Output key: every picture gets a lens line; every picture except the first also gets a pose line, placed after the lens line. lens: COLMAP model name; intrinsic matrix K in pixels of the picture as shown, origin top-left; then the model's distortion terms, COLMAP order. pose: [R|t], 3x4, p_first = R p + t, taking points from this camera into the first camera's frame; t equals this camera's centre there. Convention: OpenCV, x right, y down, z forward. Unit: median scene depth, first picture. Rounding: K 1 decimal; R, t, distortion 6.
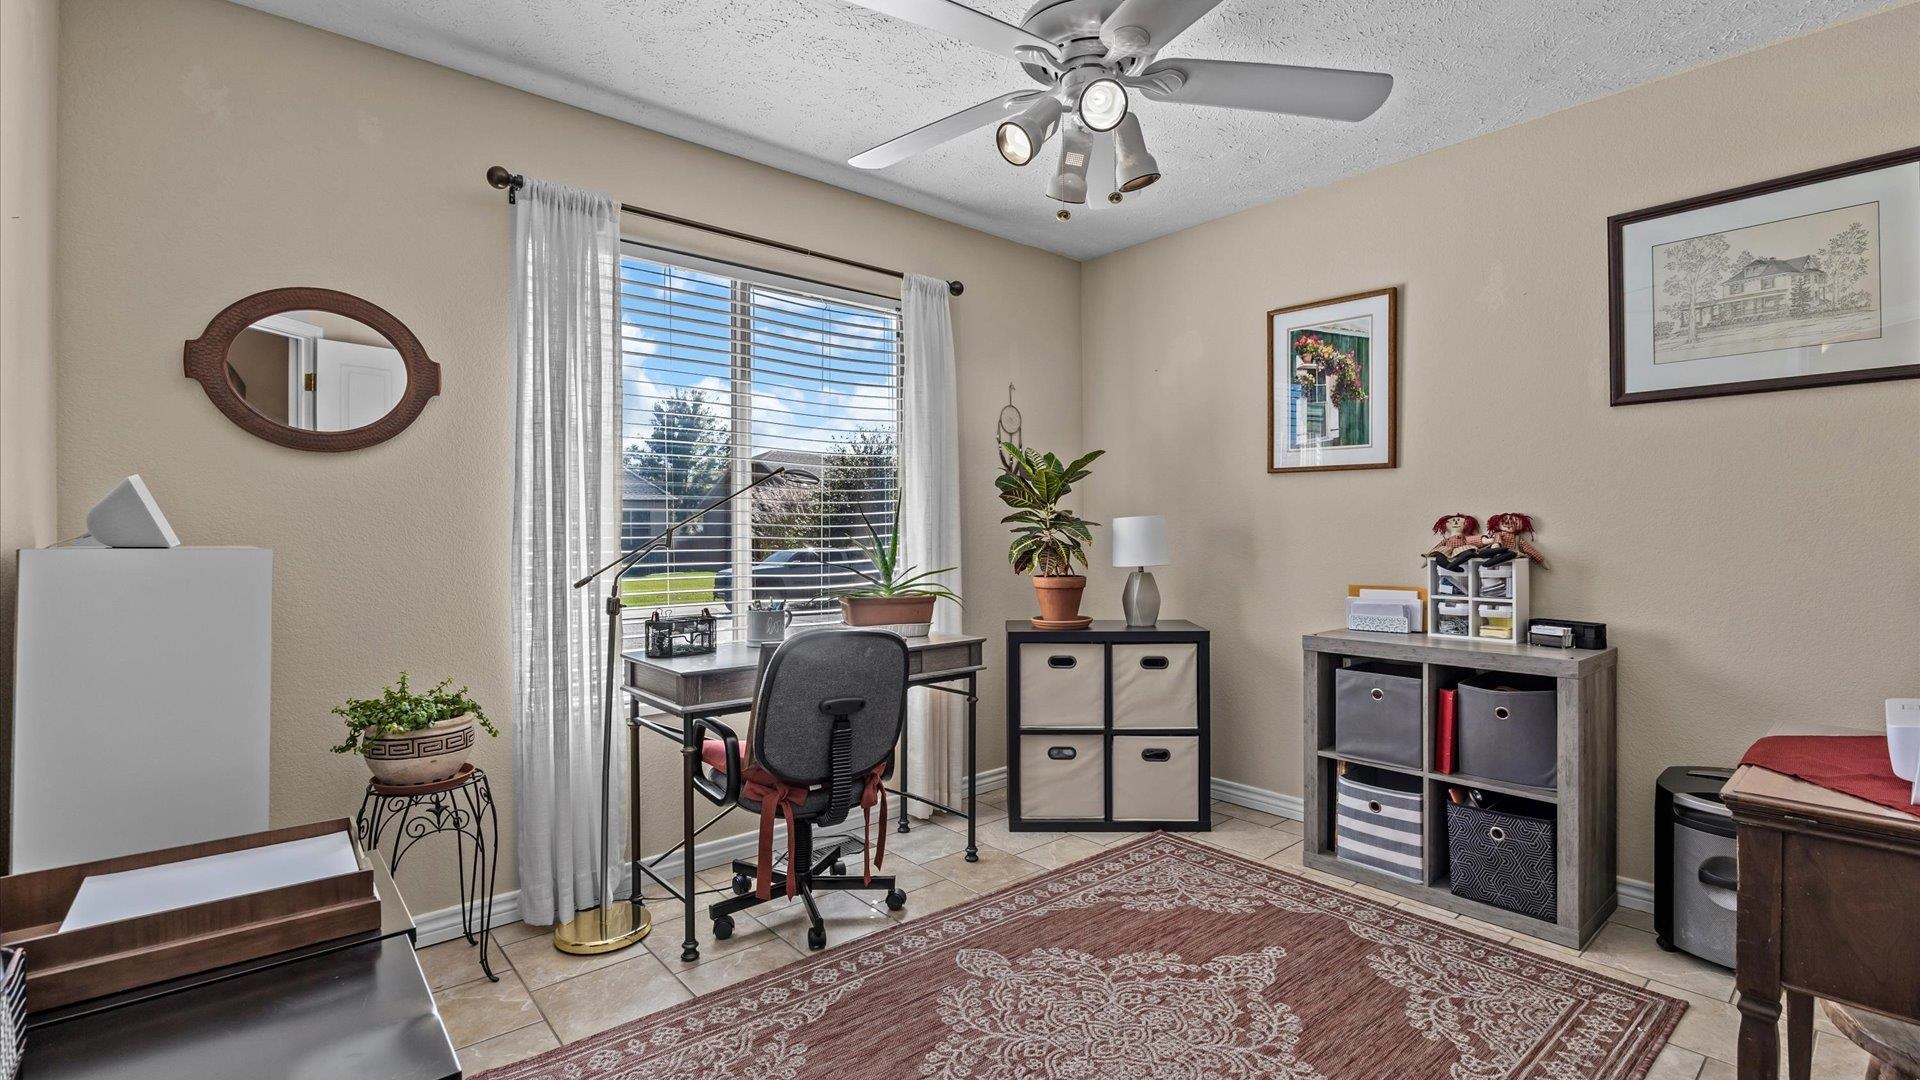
lens RADIAL K [[857.8, 0, 960.0], [0, 857.8, 540.0], [0, 0, 1]] dist [-0.003814, -0.000189]
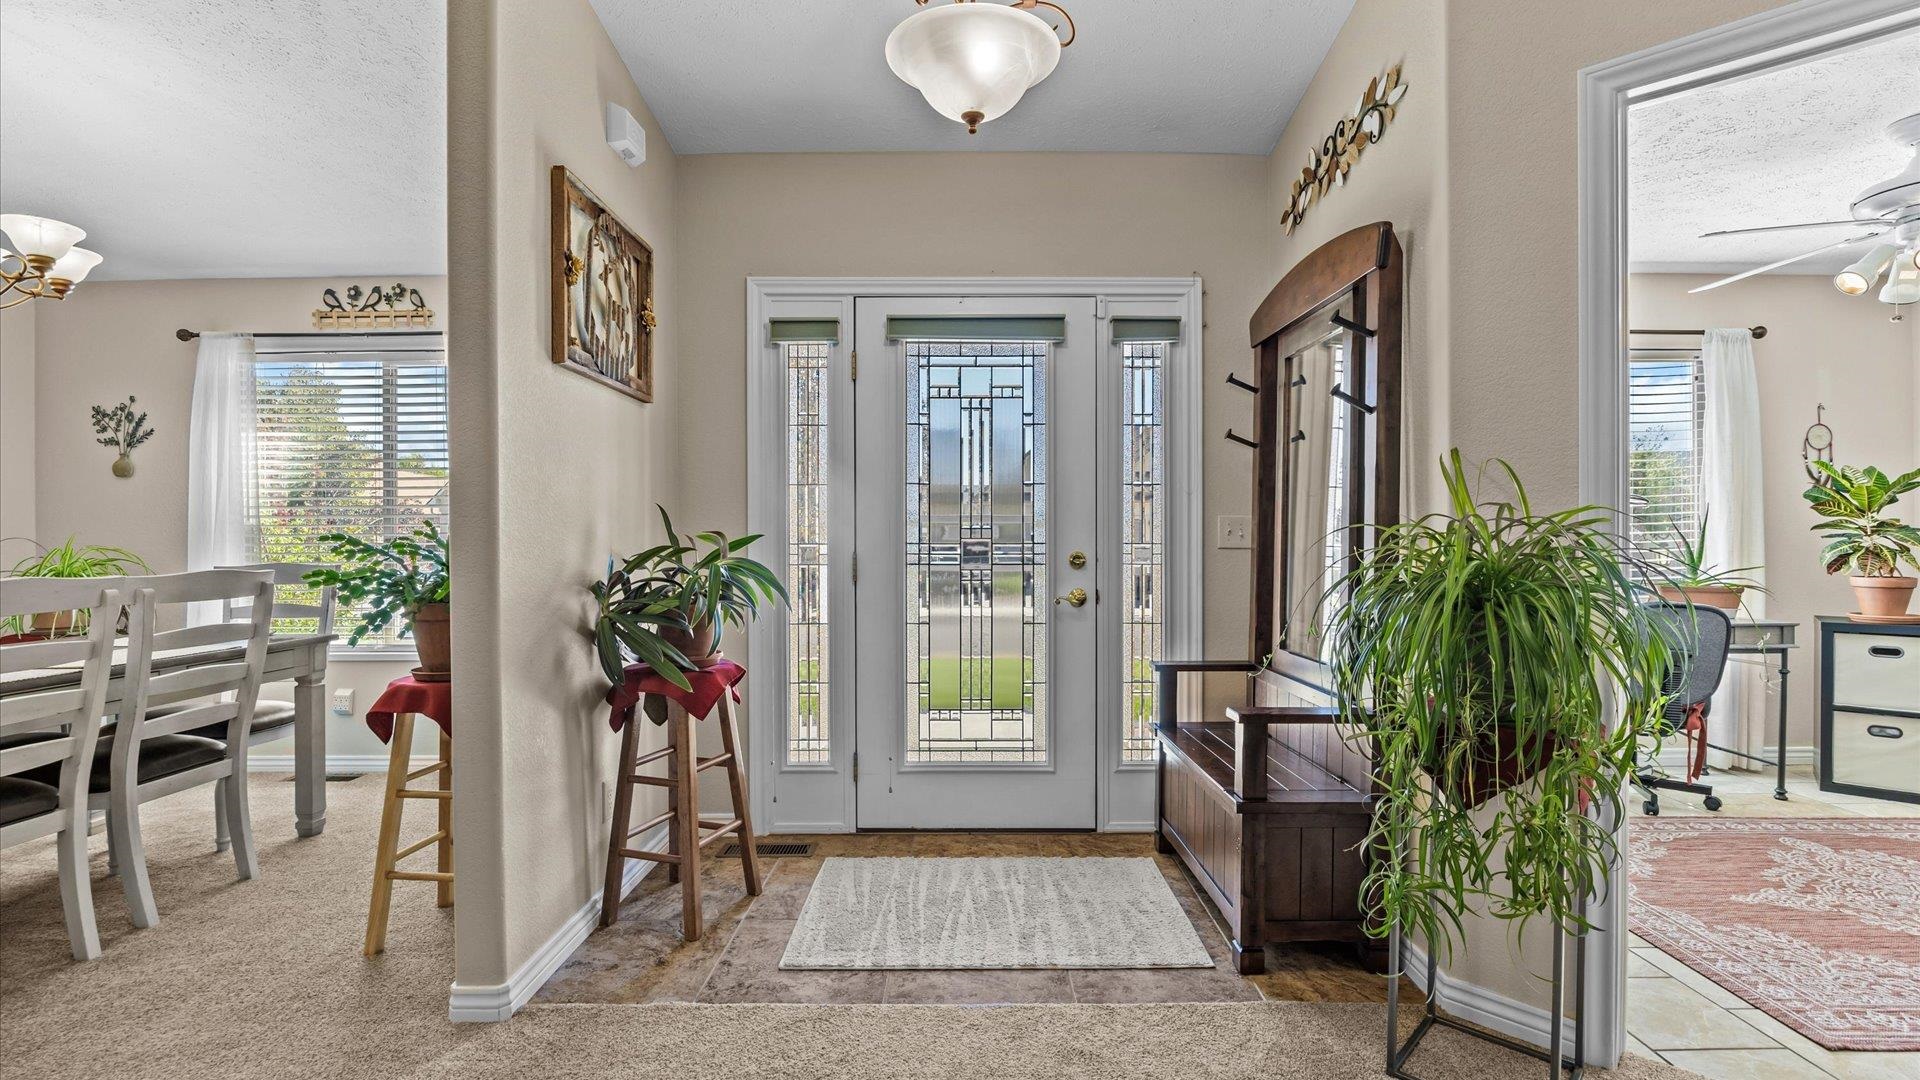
lens RADIAL K [[857.8, 0, 960.0], [0, 857.8, 540.0], [0, 0, 1]] dist [-0.003814, -0.000189]
pose [[0.766978, 0.008078, -0.641623, -0.098247], [-0.009412, 0.999955, 0.001338, 0.003277], [0.641605, 0.005013, 0.767019, -0.662598]]
